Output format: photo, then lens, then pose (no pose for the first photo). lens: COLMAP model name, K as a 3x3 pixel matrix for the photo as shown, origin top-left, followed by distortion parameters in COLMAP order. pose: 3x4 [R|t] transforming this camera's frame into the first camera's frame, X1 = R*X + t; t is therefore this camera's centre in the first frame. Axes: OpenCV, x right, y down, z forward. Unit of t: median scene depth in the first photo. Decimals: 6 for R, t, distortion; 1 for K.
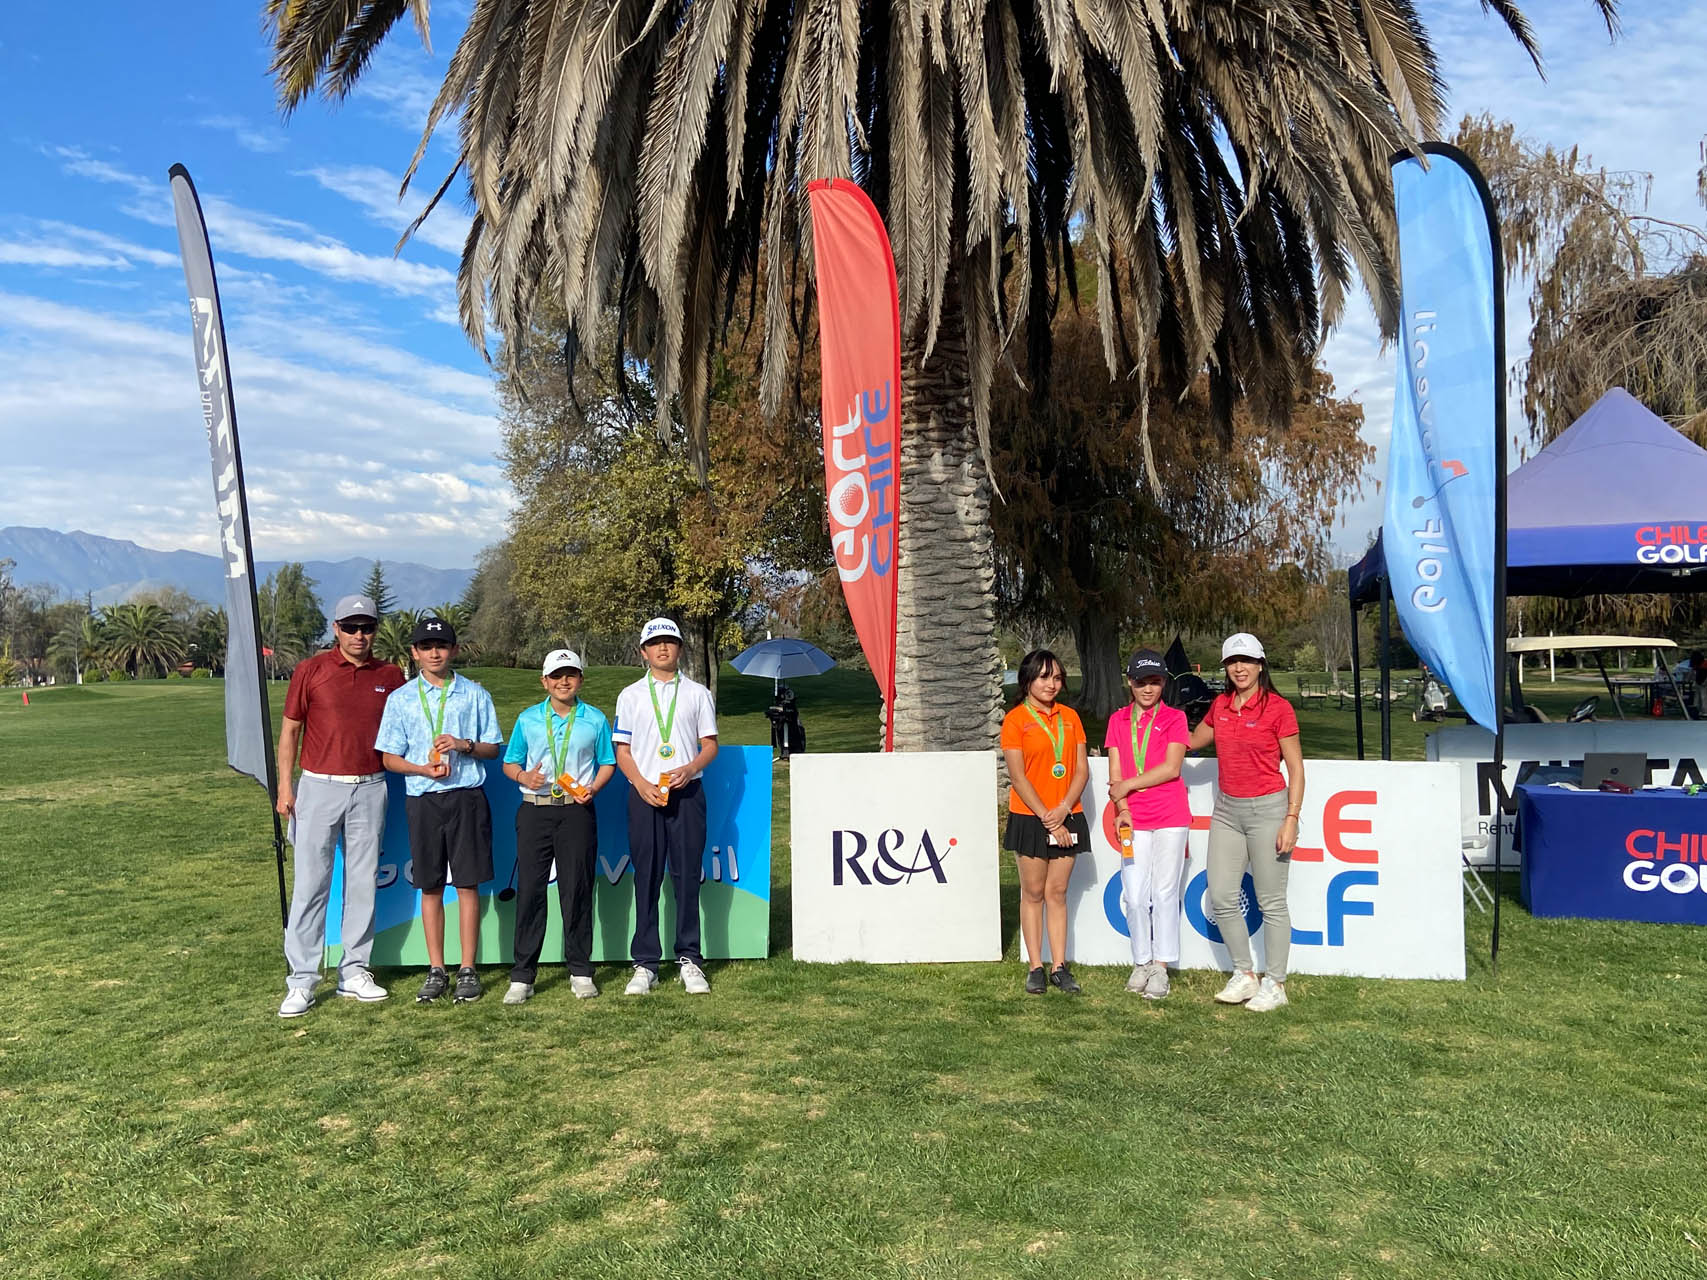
lens RADIAL K [[1298.1, 0, 839.6], [0, 1298.1, 581.4], [0, 0, 1]] dist [0.085337, -0.082424]
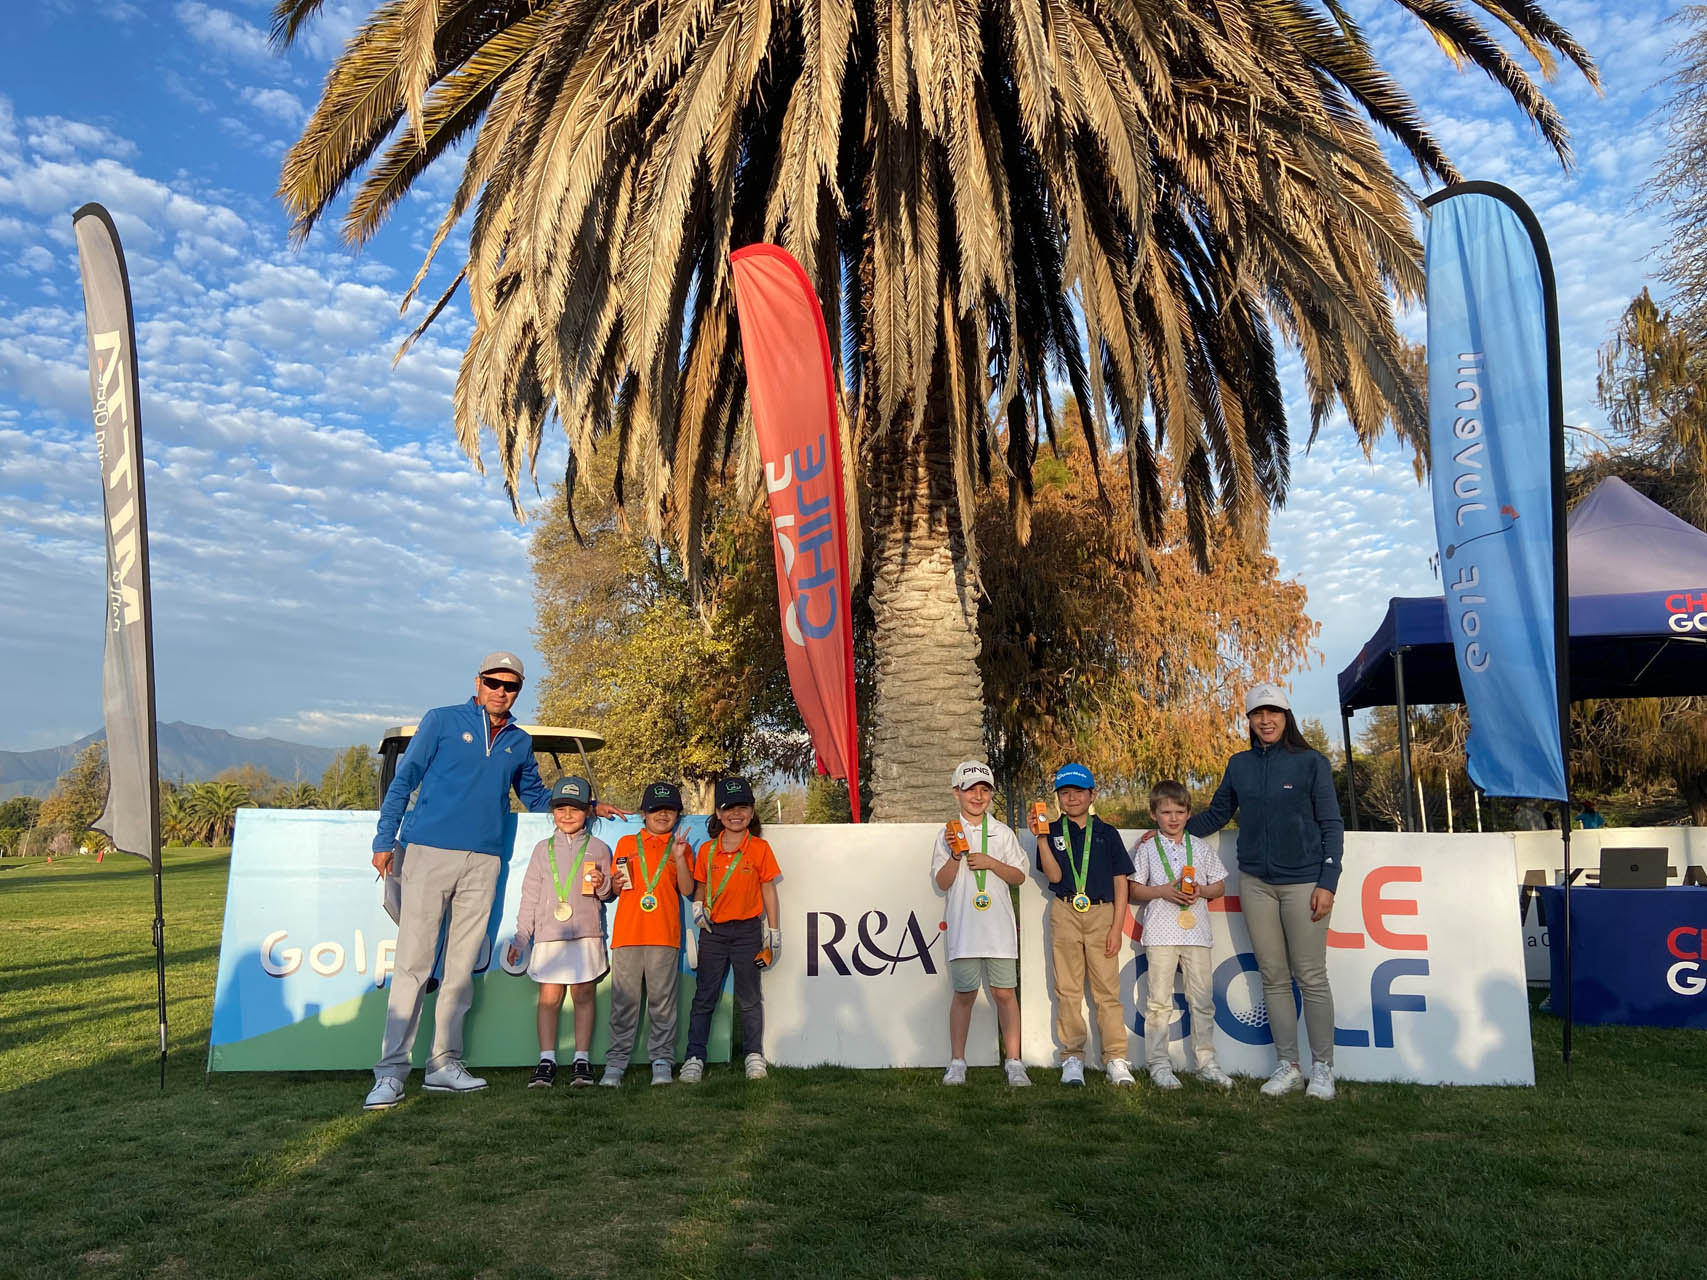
lens RADIAL K [[1124.0, 0, 853.5], [0, 1124.0, 640.0], [0, 0, 1]] dist [0.101020, -0.100278]
pose [[0.999944, 0.003692, 0.009925, 0.015422], [-0.002591, 0.994071, -0.108700, 0.077733], [-0.010268, 0.108668, 0.994025, 0.185041]]
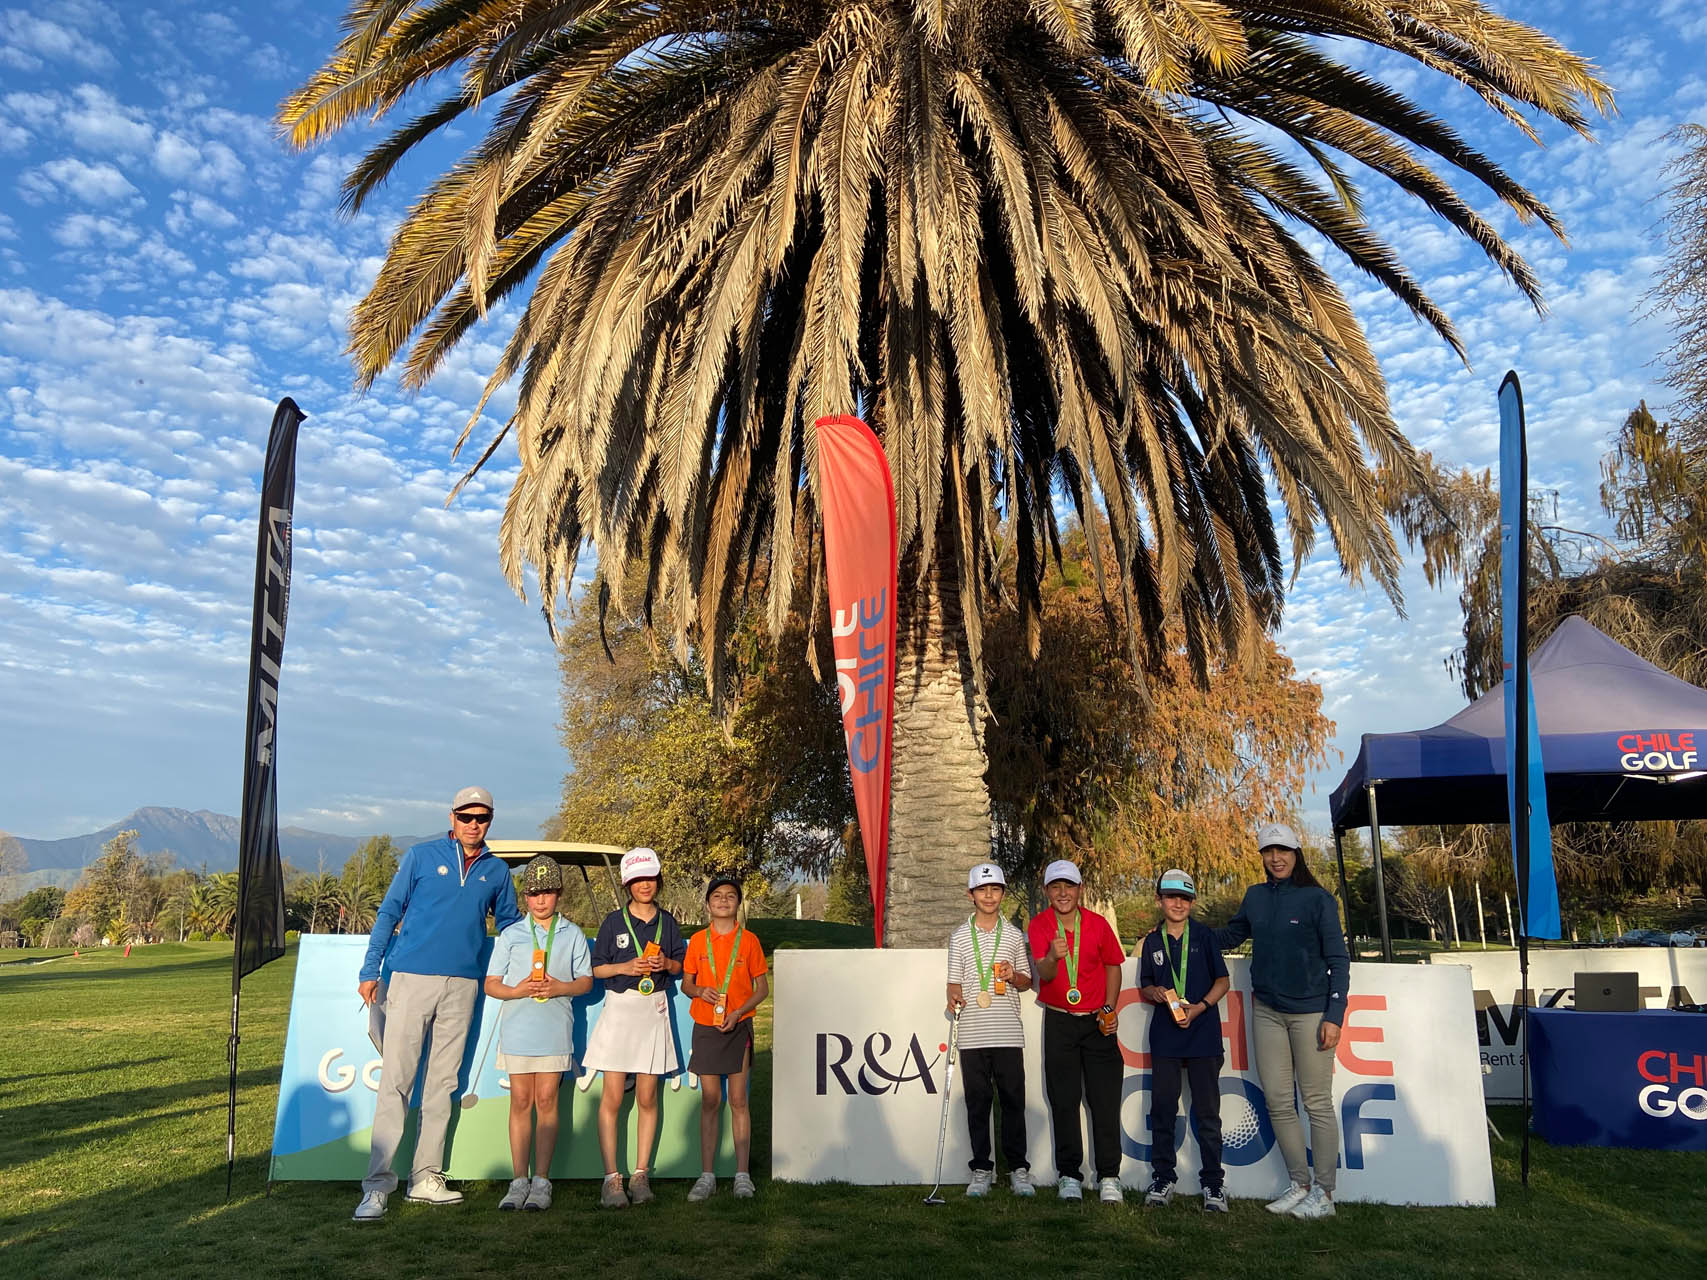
lens RADIAL K [[1124.0, 0, 853.5], [0, 1124.0, 640.0], [0, 0, 1]] dist [0.101020, -0.100278]
pose [[0.999929, 0.006365, -0.010111, 0.024123], [-0.008134, 0.982530, -0.185924, 0.053313], [0.008751, 0.185993, 0.982512, 0.108300]]
